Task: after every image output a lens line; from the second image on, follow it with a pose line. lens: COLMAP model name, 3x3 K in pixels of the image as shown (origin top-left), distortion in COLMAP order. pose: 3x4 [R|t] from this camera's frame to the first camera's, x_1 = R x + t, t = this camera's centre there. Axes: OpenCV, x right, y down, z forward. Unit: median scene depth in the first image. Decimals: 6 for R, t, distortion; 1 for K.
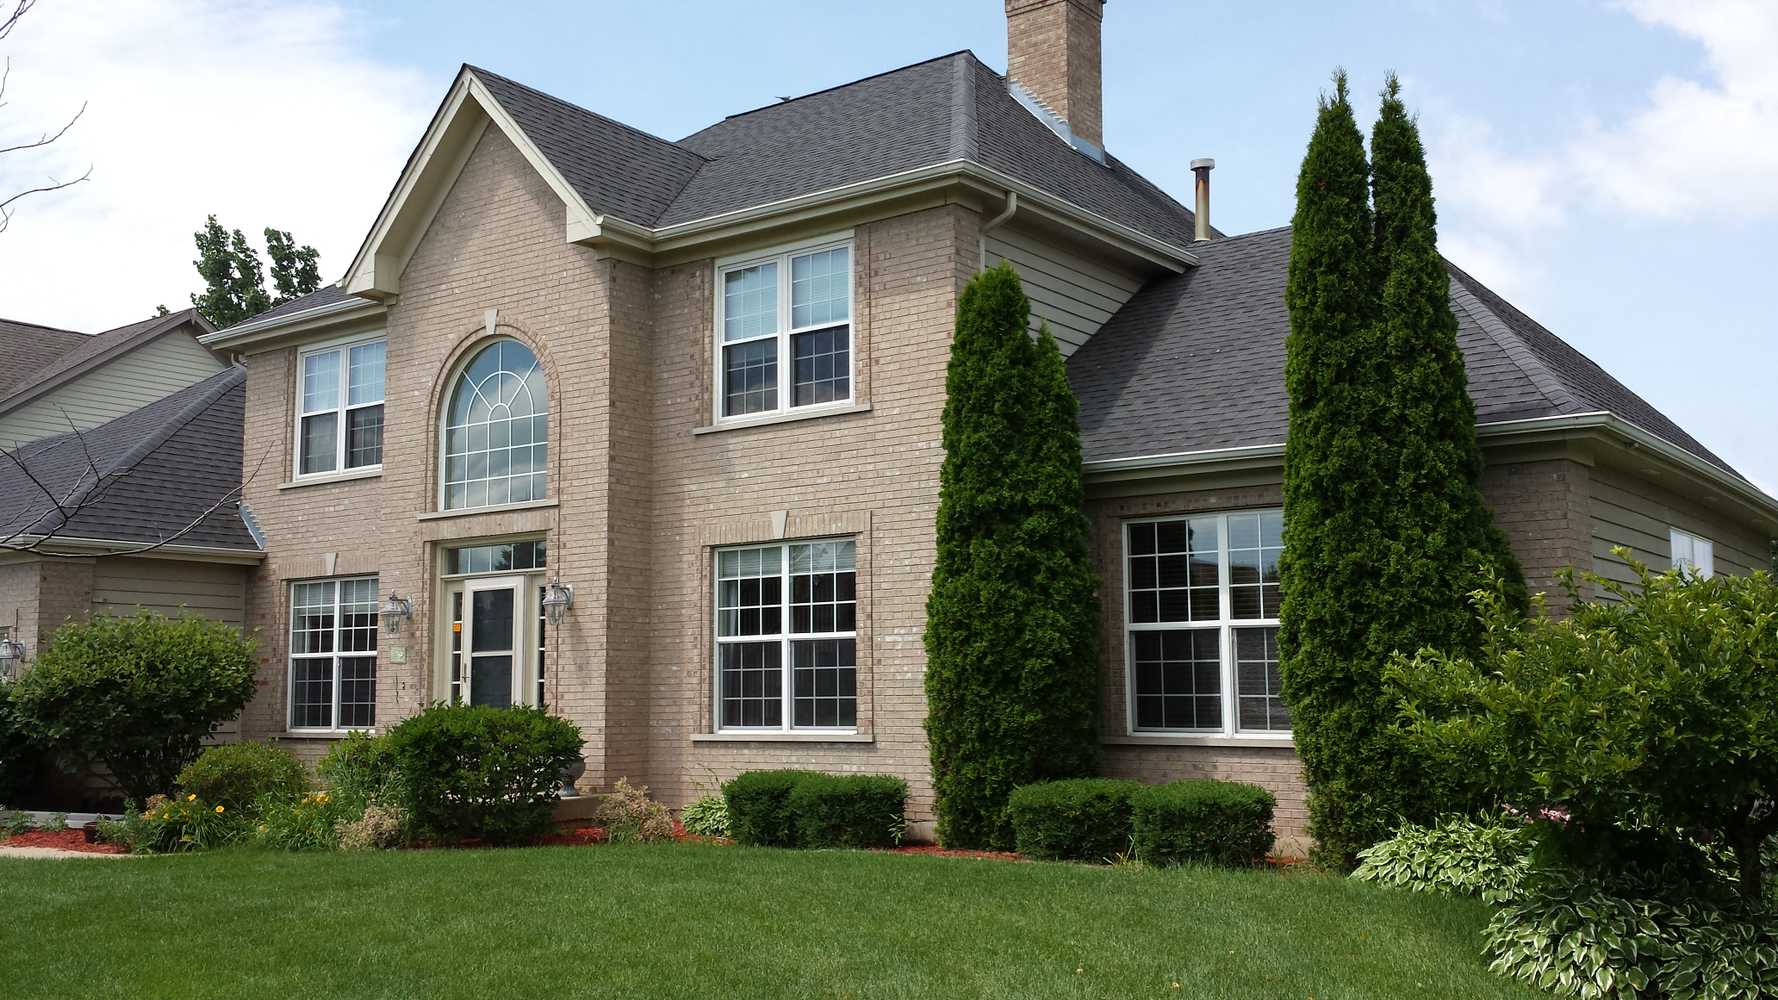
lens RADIAL K [[1650.5, 0, 891.0], [0, 1650.5, 538.9], [0, 0, 1]] dist [0.044539, 0.000000]
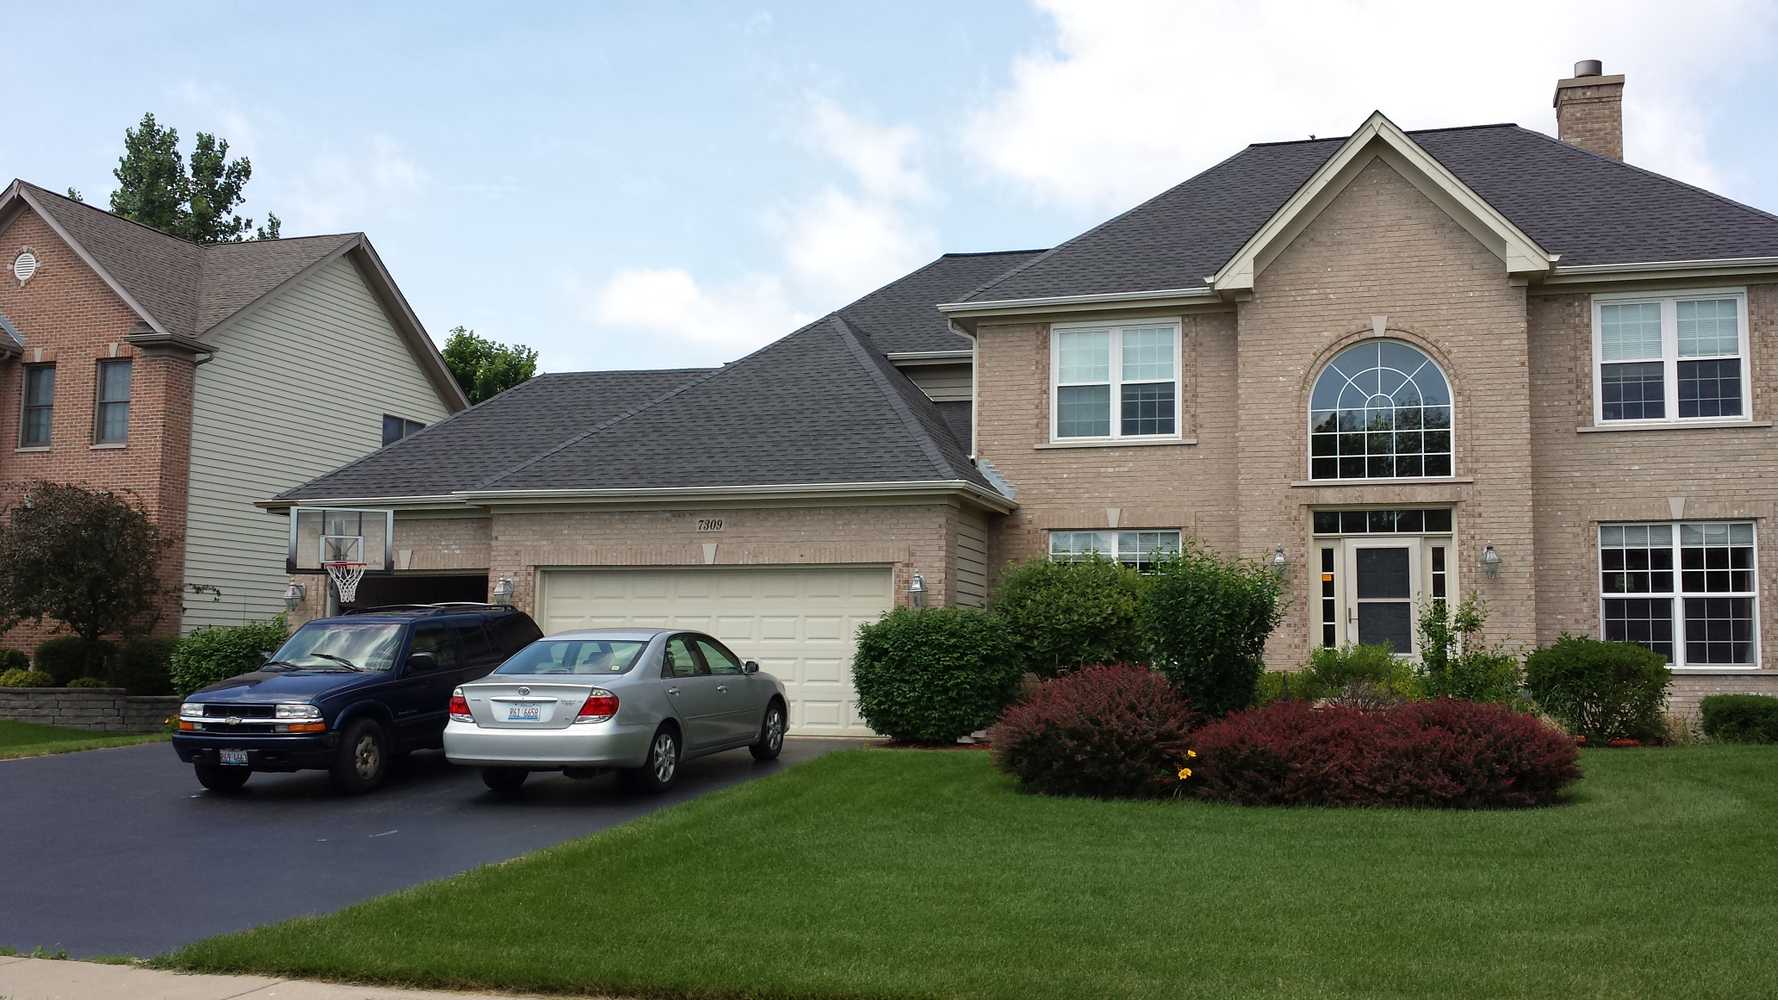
lens RADIAL K [[1650.5, 0, 894.7], [0, 1650.5, 535.6], [0, 0, 1]] dist [0.044539, 0.000000]
pose [[0.939104, 0.042764, 0.340963, -1.039981], [-0.048300, 0.998803, 0.007759, 0.031007], [-0.340222, -0.023755, 0.940045, -0.021724]]
